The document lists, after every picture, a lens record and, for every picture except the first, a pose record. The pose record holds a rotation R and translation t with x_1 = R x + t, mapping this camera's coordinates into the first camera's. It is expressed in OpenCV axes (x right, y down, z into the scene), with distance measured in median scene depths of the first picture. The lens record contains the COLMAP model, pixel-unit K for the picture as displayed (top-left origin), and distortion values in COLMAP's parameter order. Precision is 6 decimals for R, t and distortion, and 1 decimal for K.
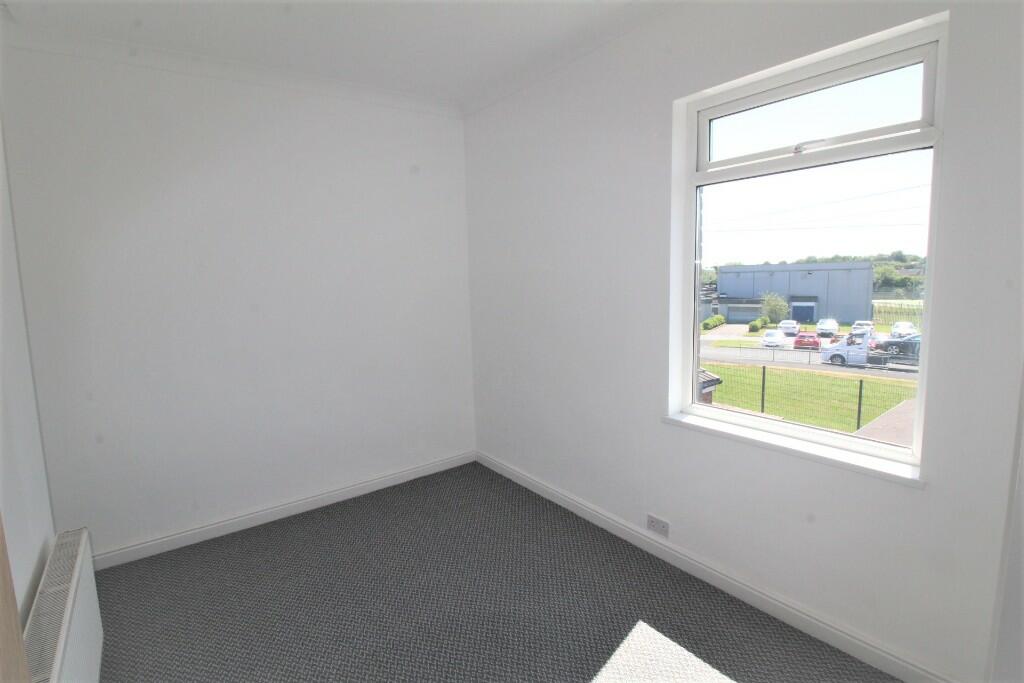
lens RADIAL K [[478.0, 0, 514.3], [0, 478.0, 334.6], [0, 0, 1]] dist [0.003139, -0.016326]
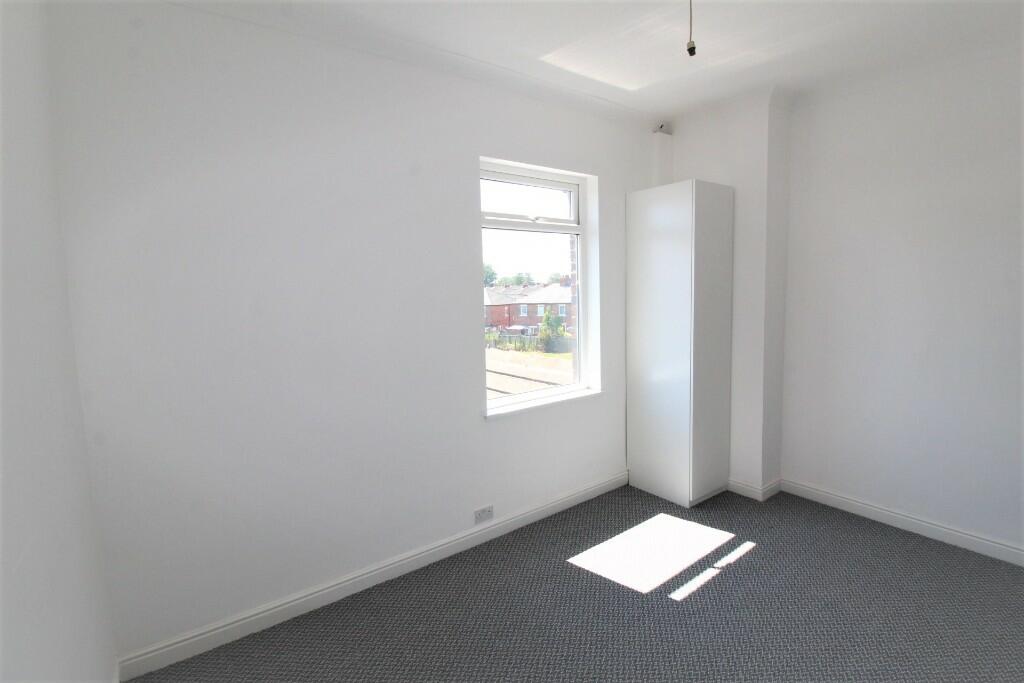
lens RADIAL K [[478.0, 0, 514.3], [0, 478.0, 334.6], [0, 0, 1]] dist [0.003139, -0.016326]
pose [[0.018279, -0.091483, 0.995639, -0.874654], [0.137387, 0.986589, 0.088129, -0.132922], [-0.990349, 0.135177, 0.030602, 0.896168]]
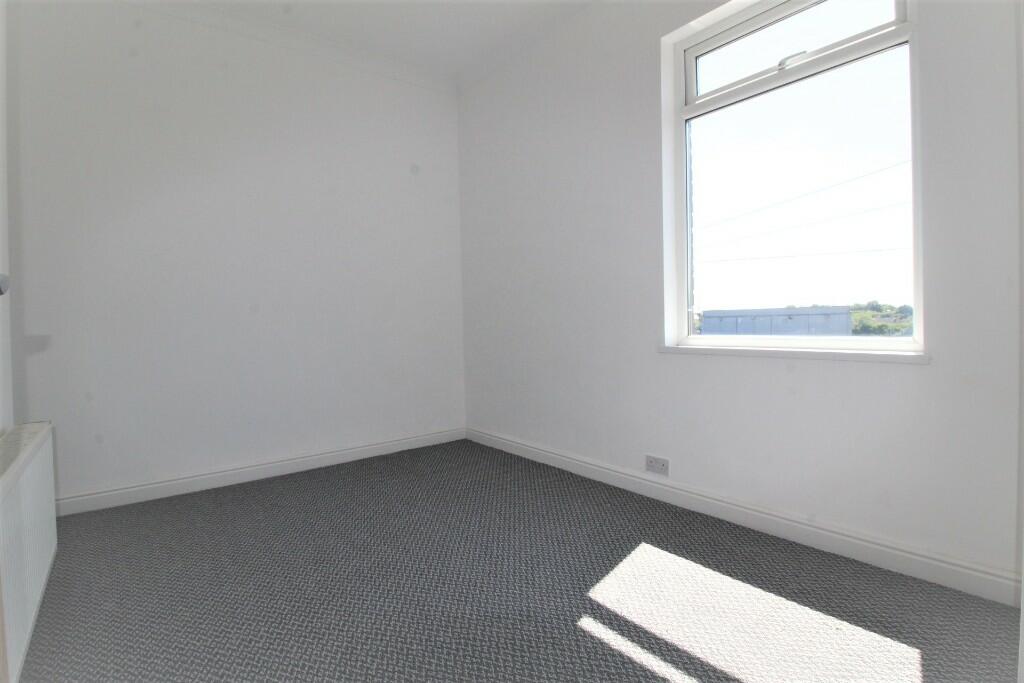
lens RADIAL K [[478.8, 0, 512.0], [0, 478.8, 341.5], [0, 0, 1]] dist [-0.001824, -0.015977]
pose [[0.999719, 0.001098, 0.023681, -0.015476], [0.000979, 0.996161, -0.087536, 0.252224], [-0.023686, 0.087534, 0.995880, 0.027273]]
